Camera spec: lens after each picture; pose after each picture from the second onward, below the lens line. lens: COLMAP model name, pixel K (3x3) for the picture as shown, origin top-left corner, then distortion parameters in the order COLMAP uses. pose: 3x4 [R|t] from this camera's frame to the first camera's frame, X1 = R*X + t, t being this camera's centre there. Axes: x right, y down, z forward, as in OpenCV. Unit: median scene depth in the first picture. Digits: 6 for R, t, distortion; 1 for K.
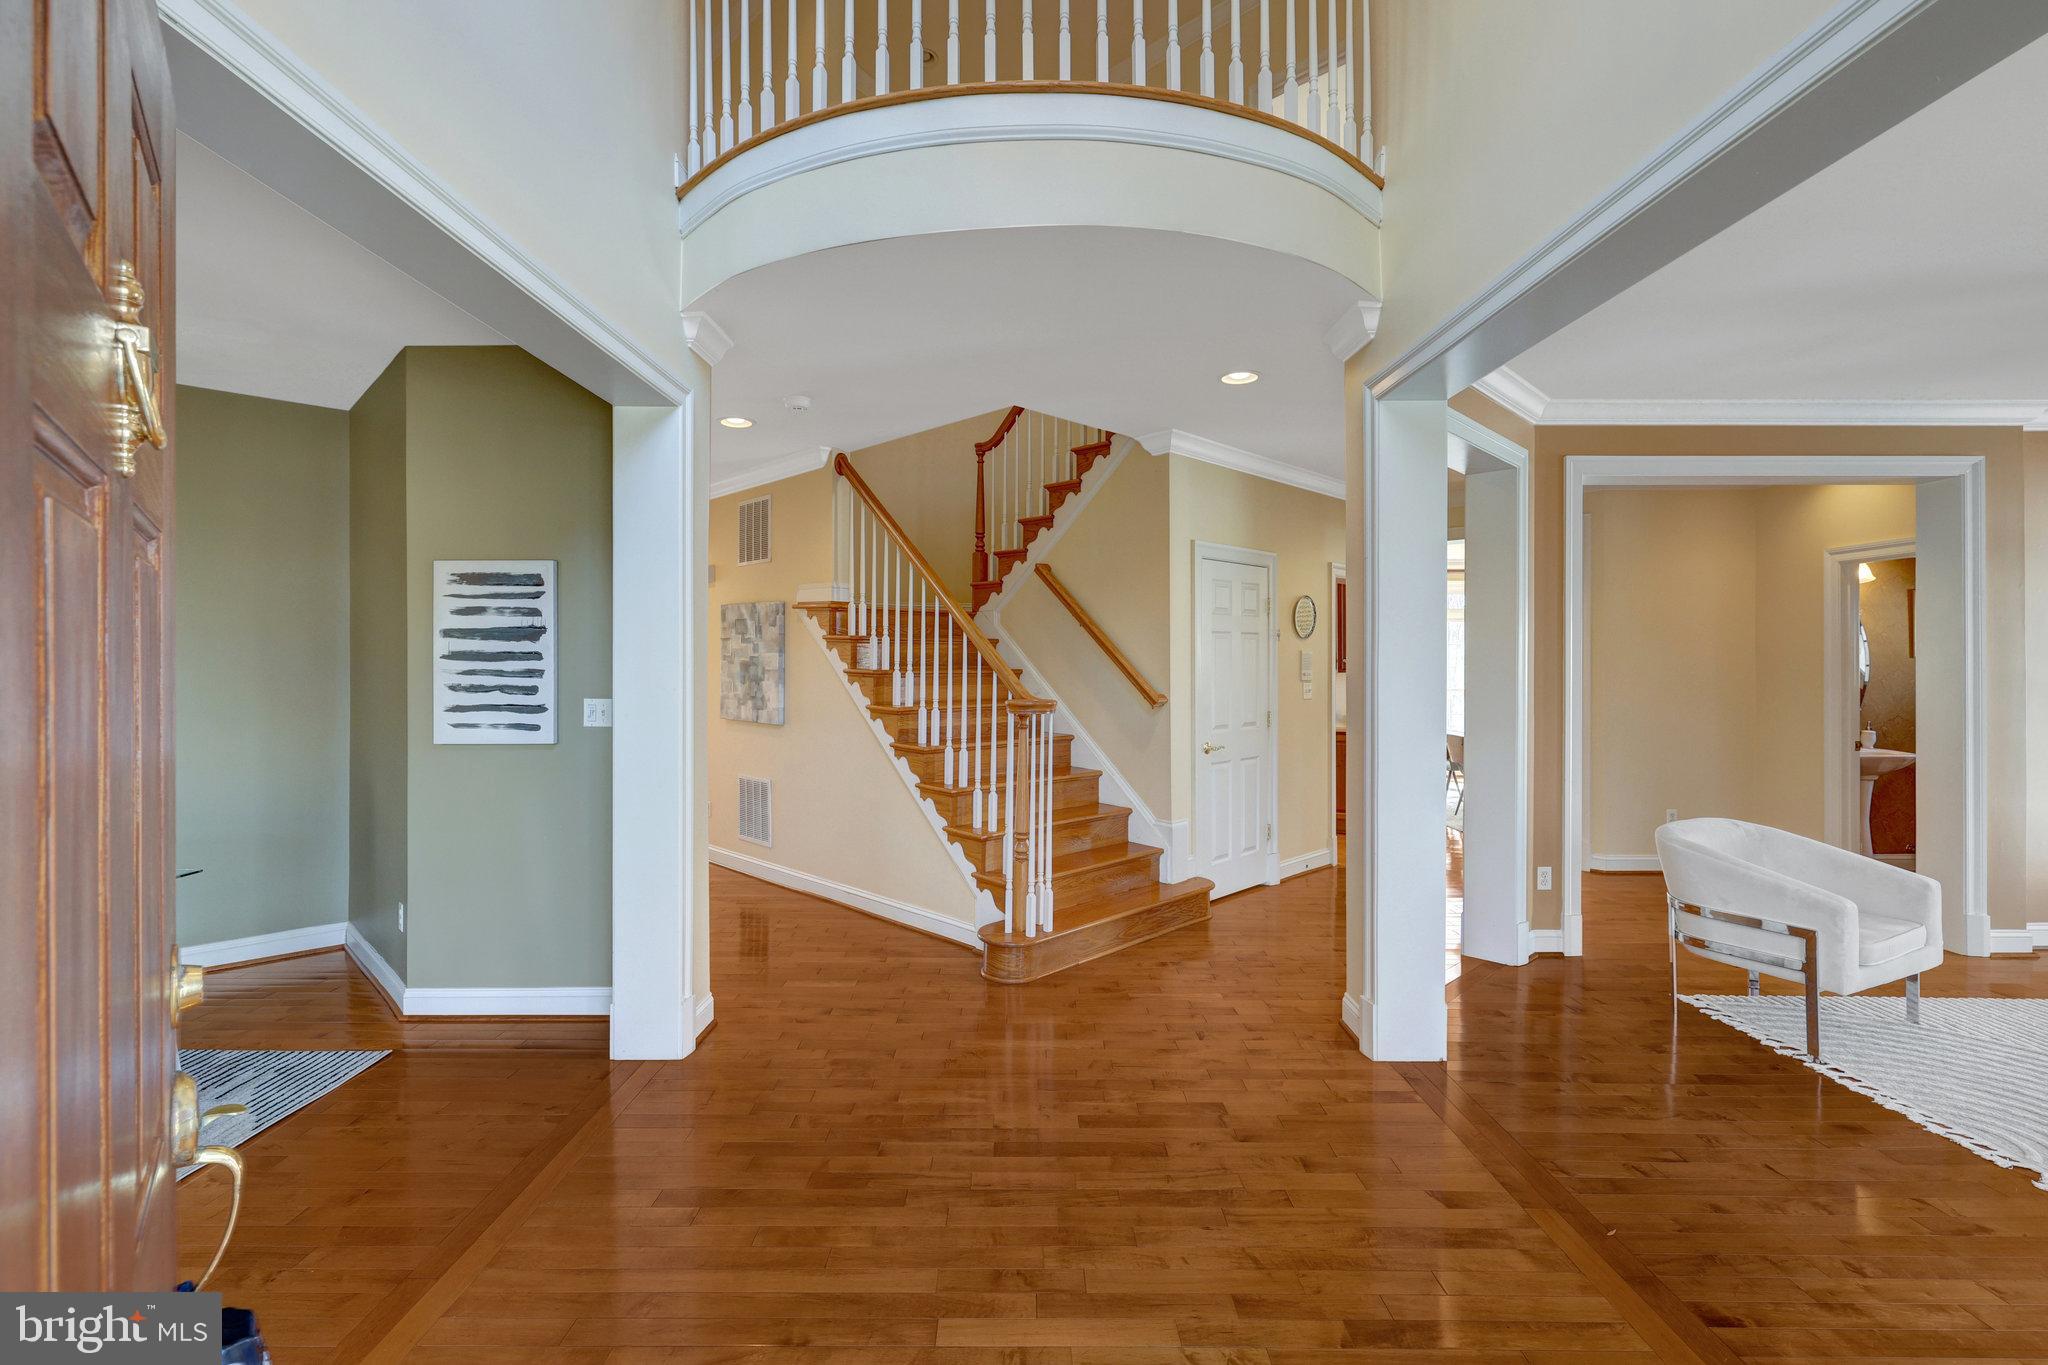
lens RADIAL K [[914.2, 0, 1014.1], [0, 914.2, 661.5], [0, 0, 1]] dist [0.002925, 0.000641]
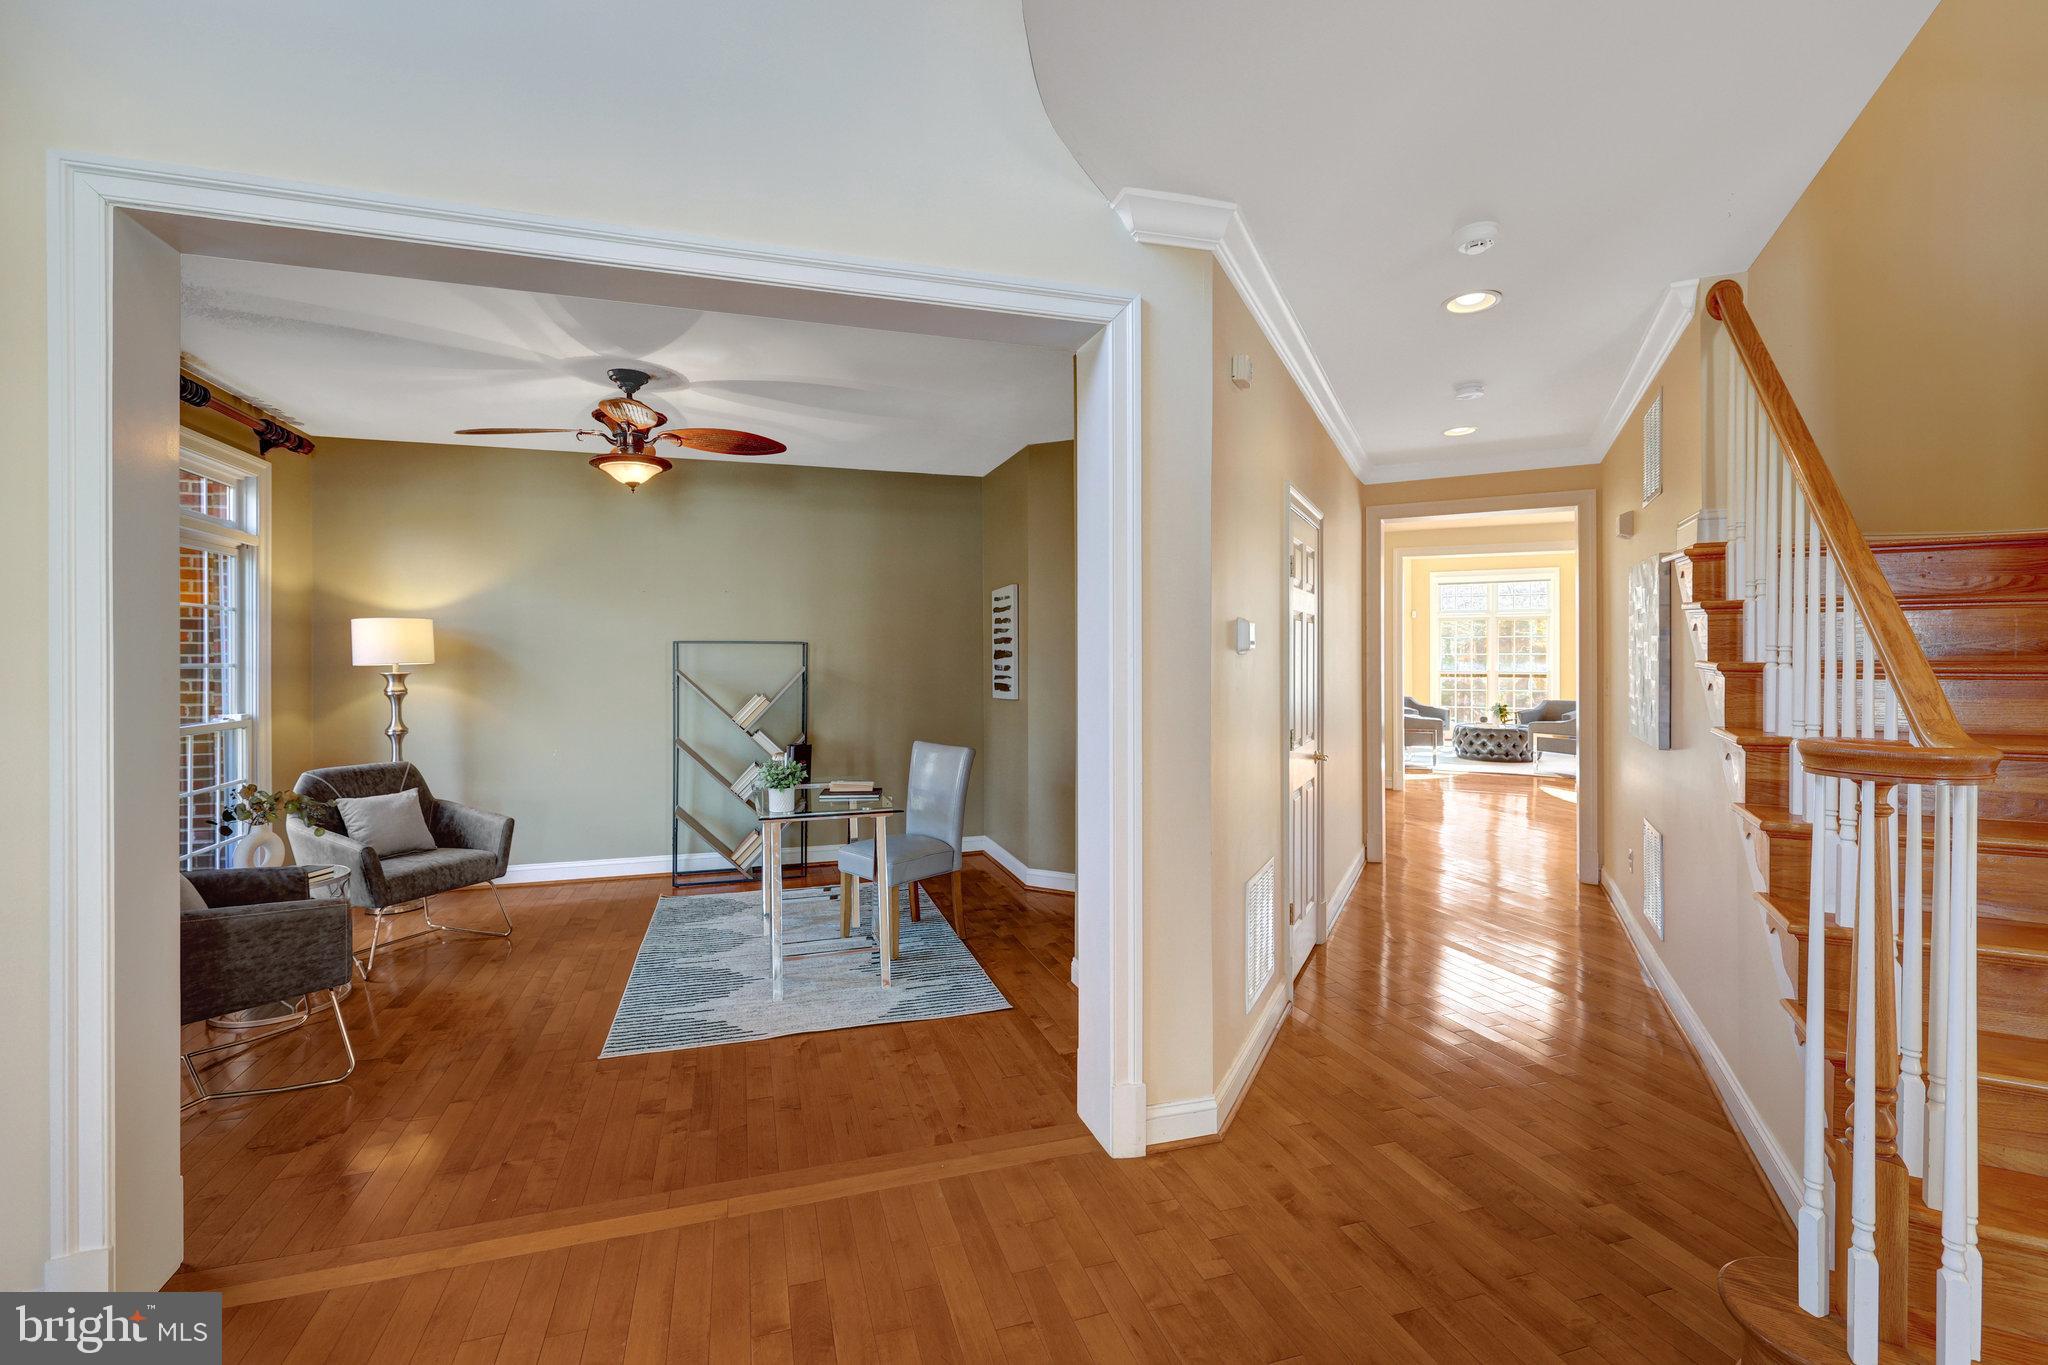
lens RADIAL K [[875.4, 0, 1014.6], [0, 875.4, 657.4], [0, 0, 1]] dist [0.002035, 0.000217]
pose [[0.307308, -0.003703, -0.951603, 0.290592], [0.006399, 0.999978, -0.001825, 0.006861], [0.951589, -0.005529, 0.307325, 0.614244]]
